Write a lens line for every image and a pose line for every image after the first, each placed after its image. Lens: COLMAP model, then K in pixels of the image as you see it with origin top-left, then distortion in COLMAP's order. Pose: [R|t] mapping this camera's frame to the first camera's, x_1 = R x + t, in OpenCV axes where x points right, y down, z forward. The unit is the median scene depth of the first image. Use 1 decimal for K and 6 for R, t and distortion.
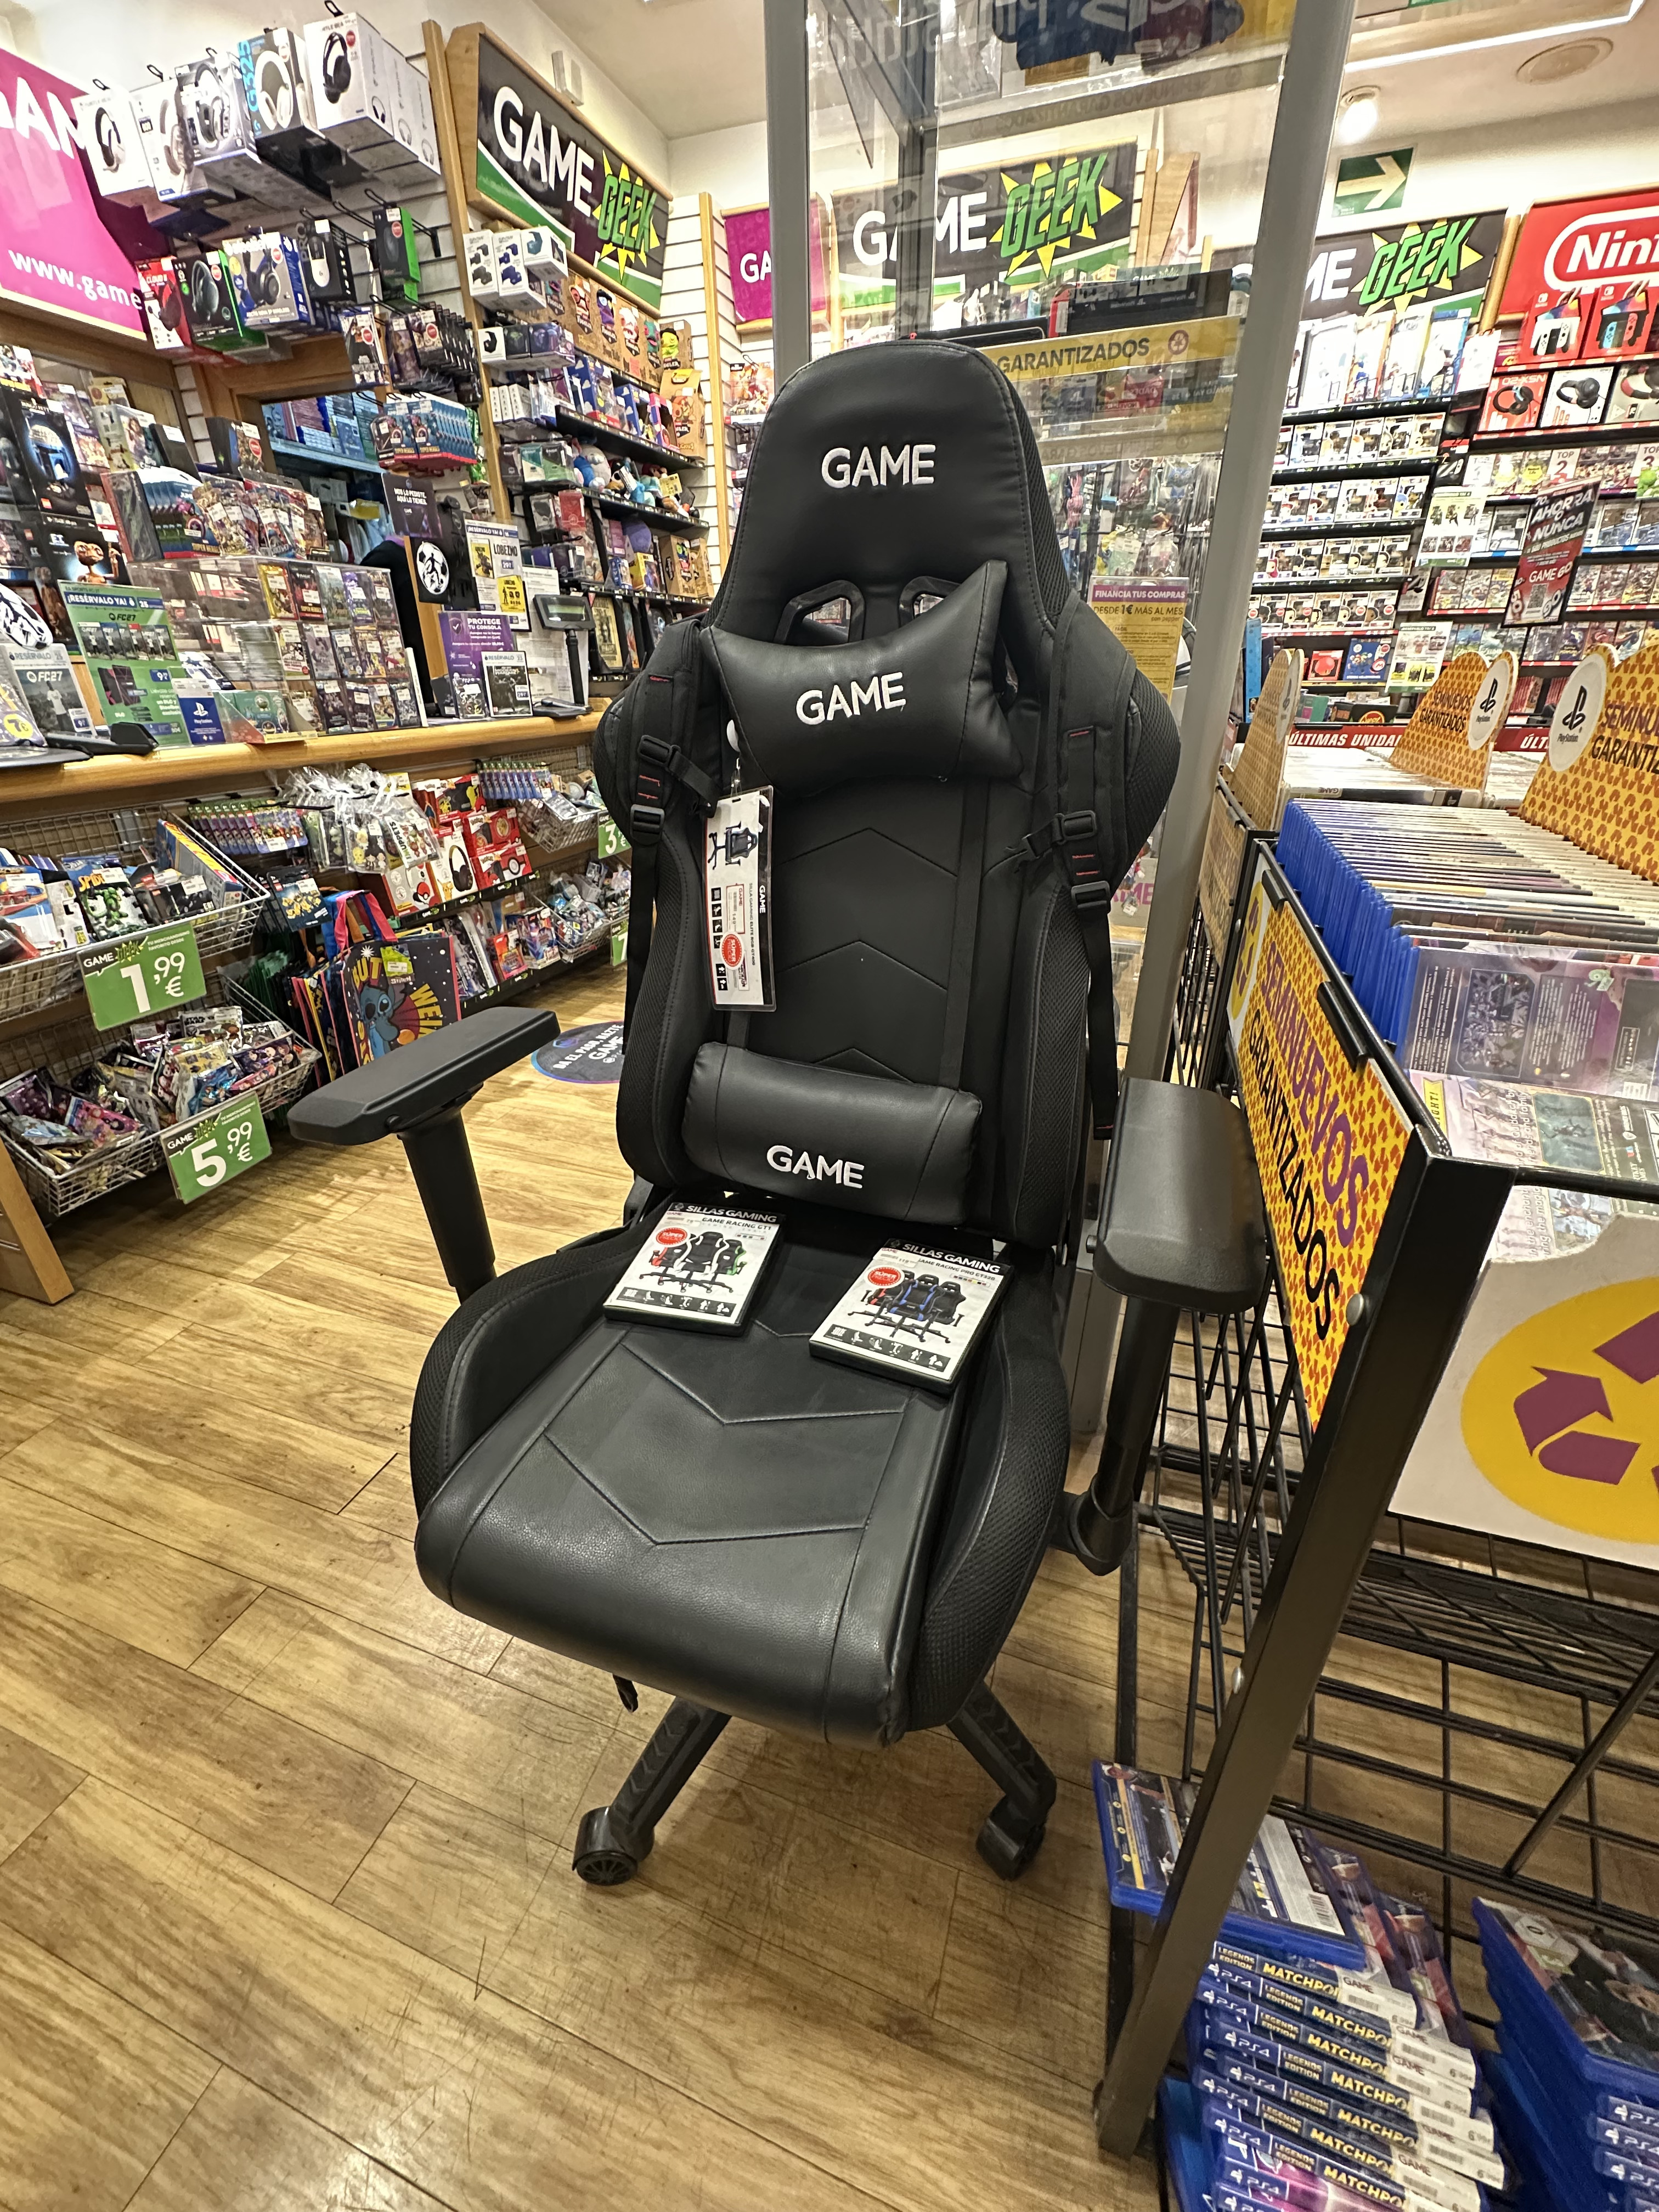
lens RADIAL K [[879.0, 0, 833.4], [0, 879.0, 1102.9], [0, 0, 1]] dist [-0.001878, 0.000179]
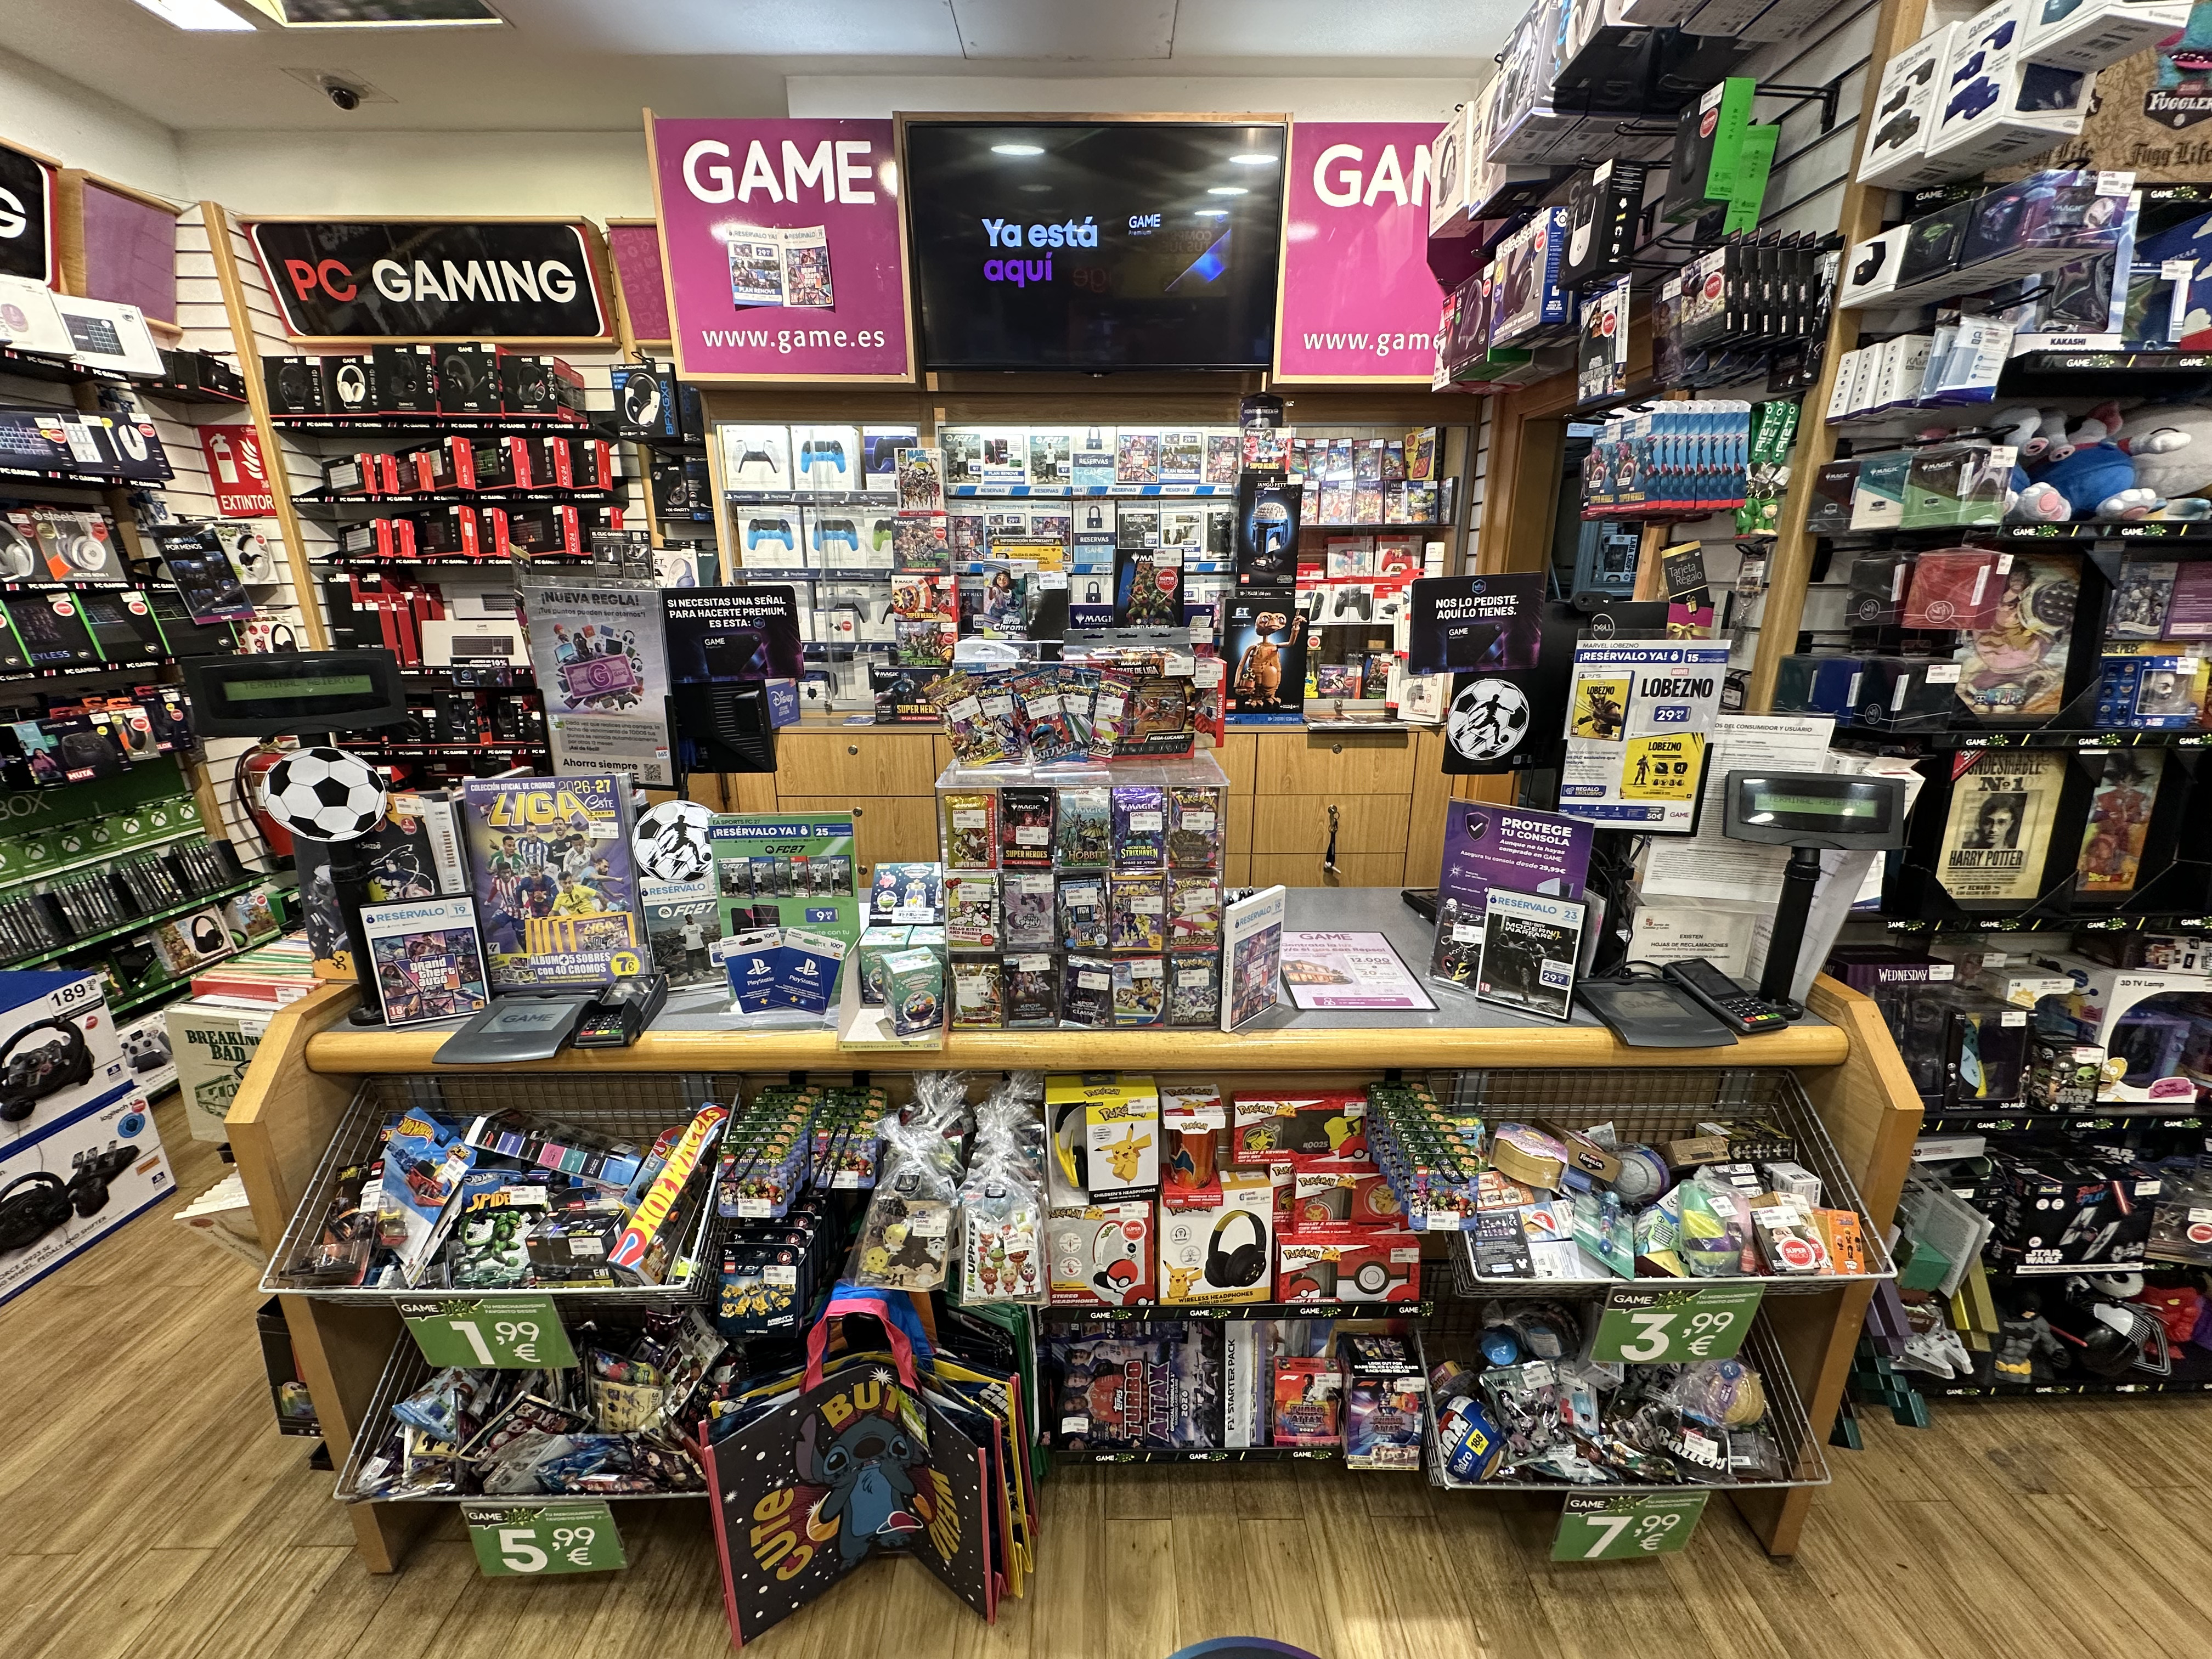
lens RADIAL K [[879.0, 0, 1103.5], [0, 879.0, 827.9], [0, 0, 1]] dist [-0.001878, 0.000179]
pose [[0.335771, 0.269463, -0.902578, -0.028105], [-0.424856, 0.898528, 0.110202, -0.372825], [0.840687, 0.346463, 0.416183, 0.444294]]
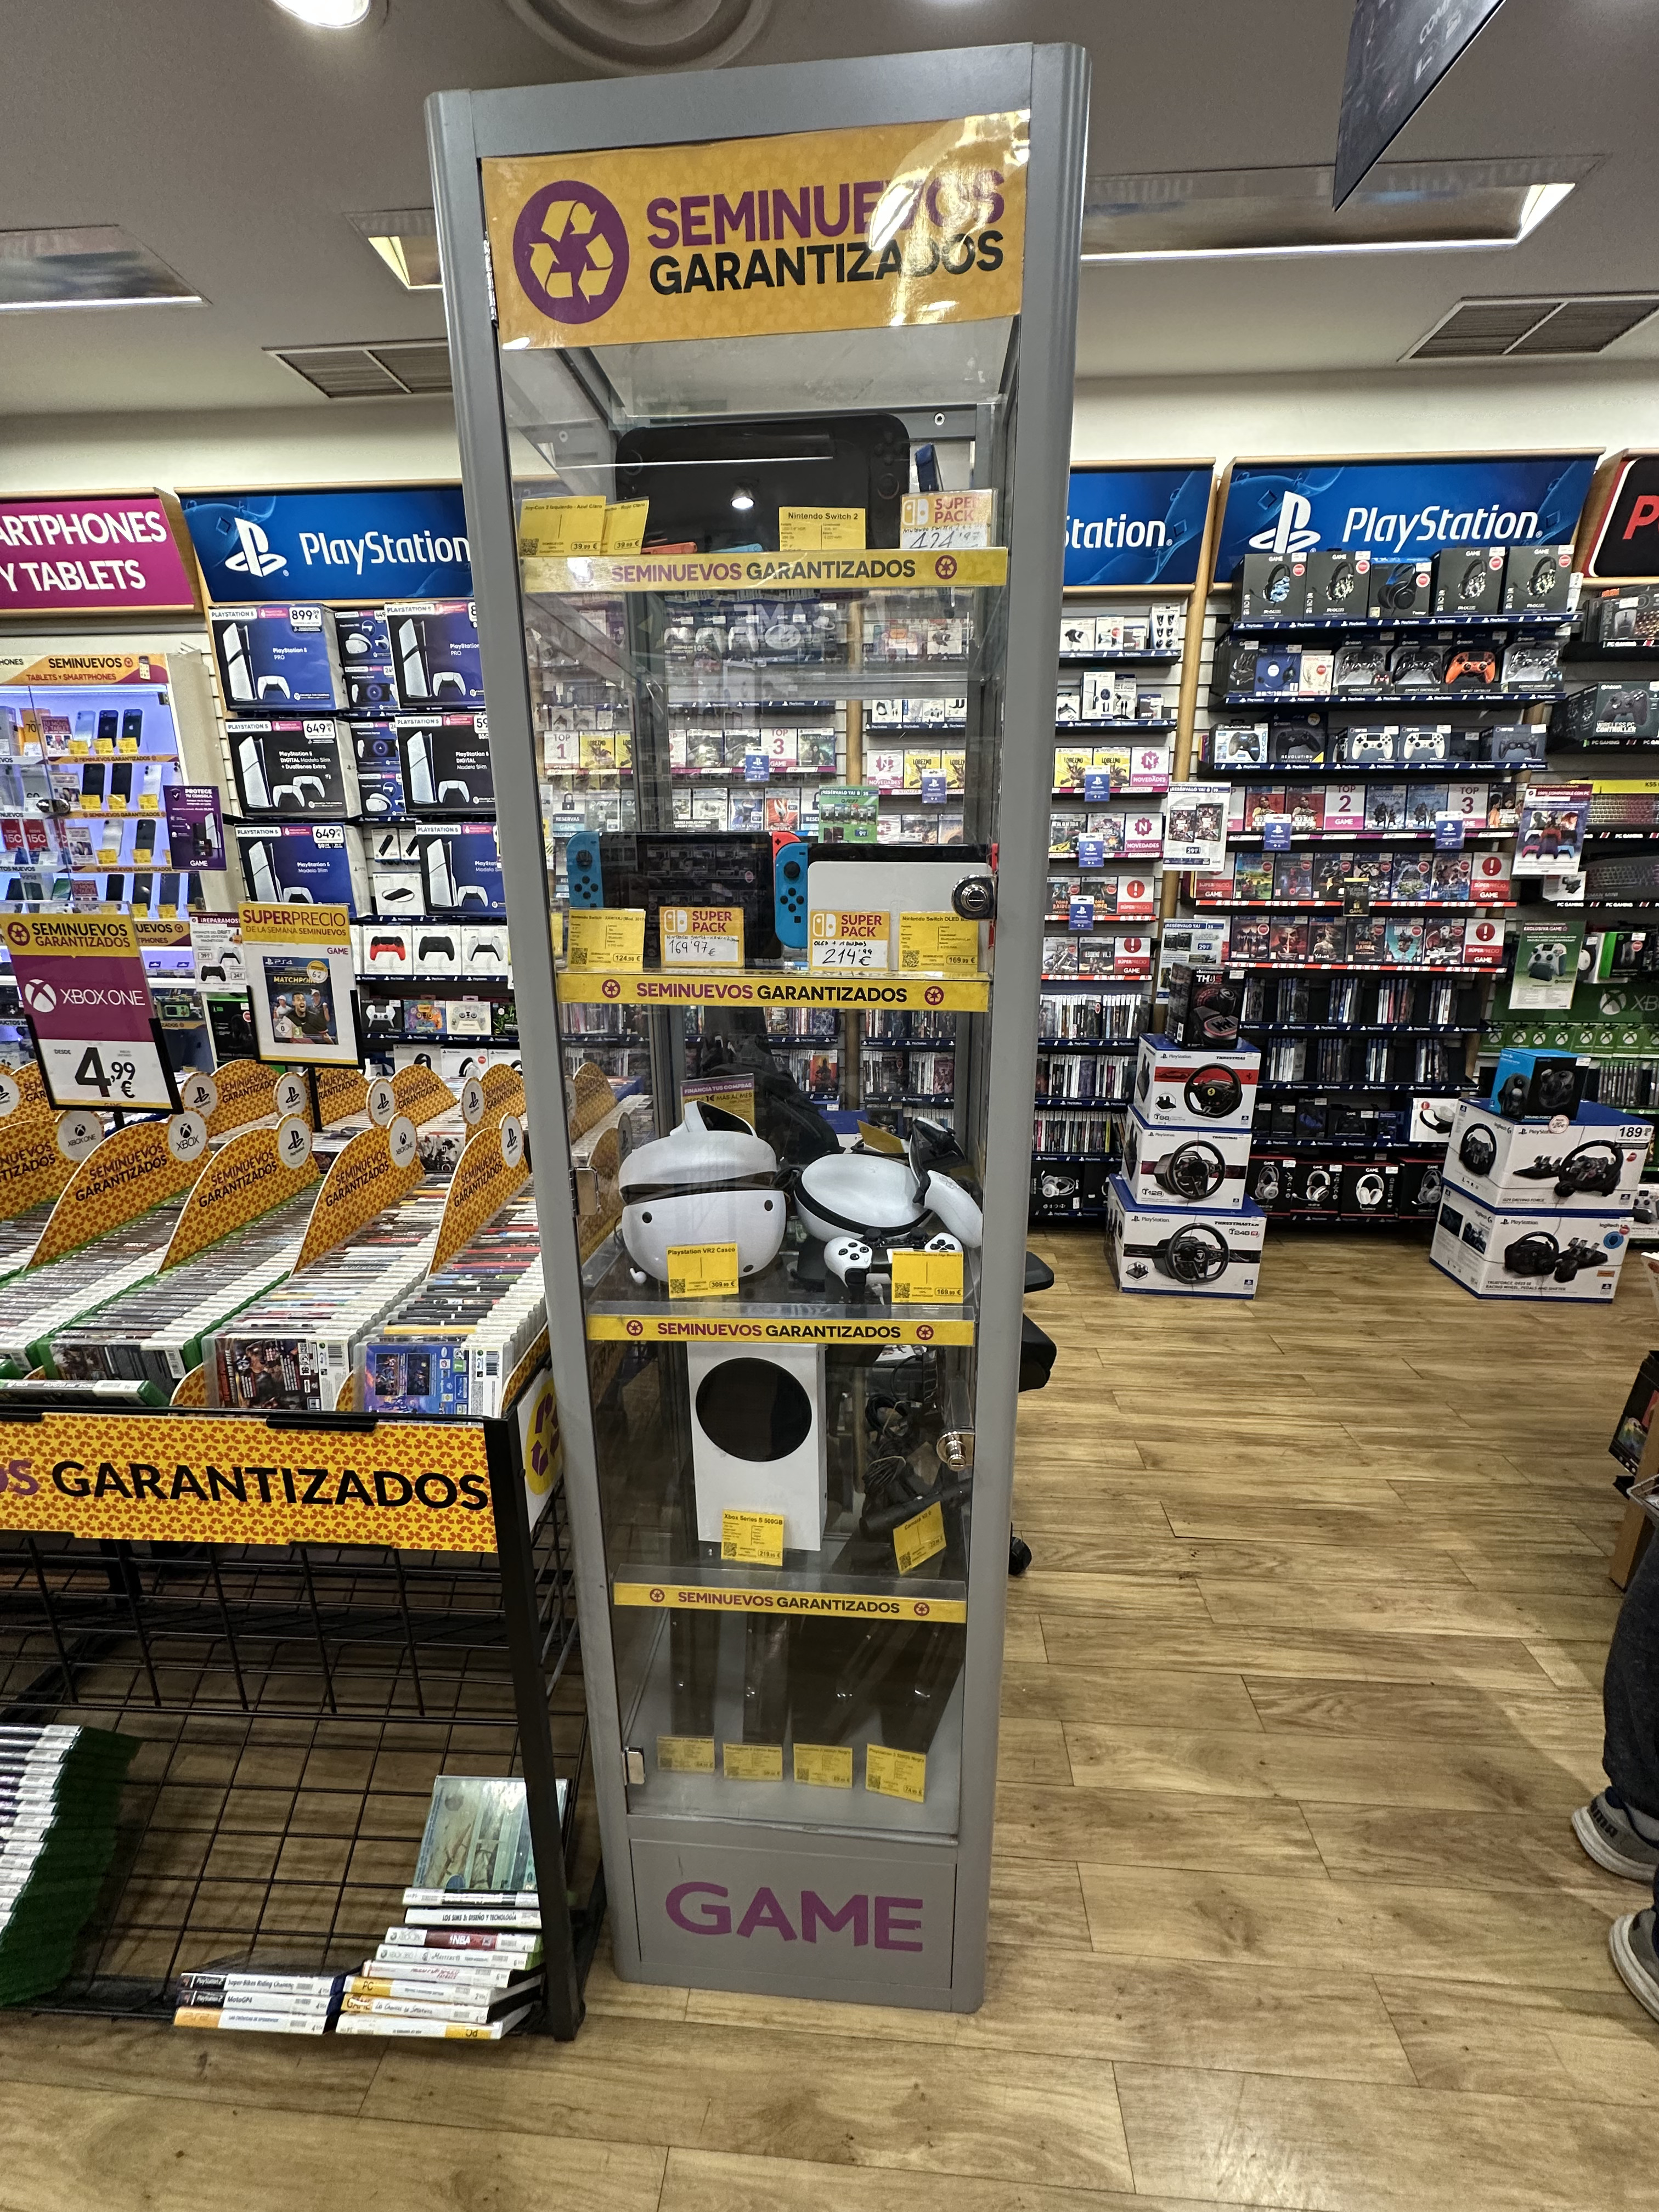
lens RADIAL K [[879.0, 0, 836.7], [0, 879.0, 1102.3], [0, 0, 1]] dist [-0.001878, 0.000179]
pose [[-0.963891, 0.080558, -0.253821, 0.130660], [-0.110560, 0.746059, 0.656638, -0.377482], [0.242263, 0.660989, -0.710213, 0.517041]]
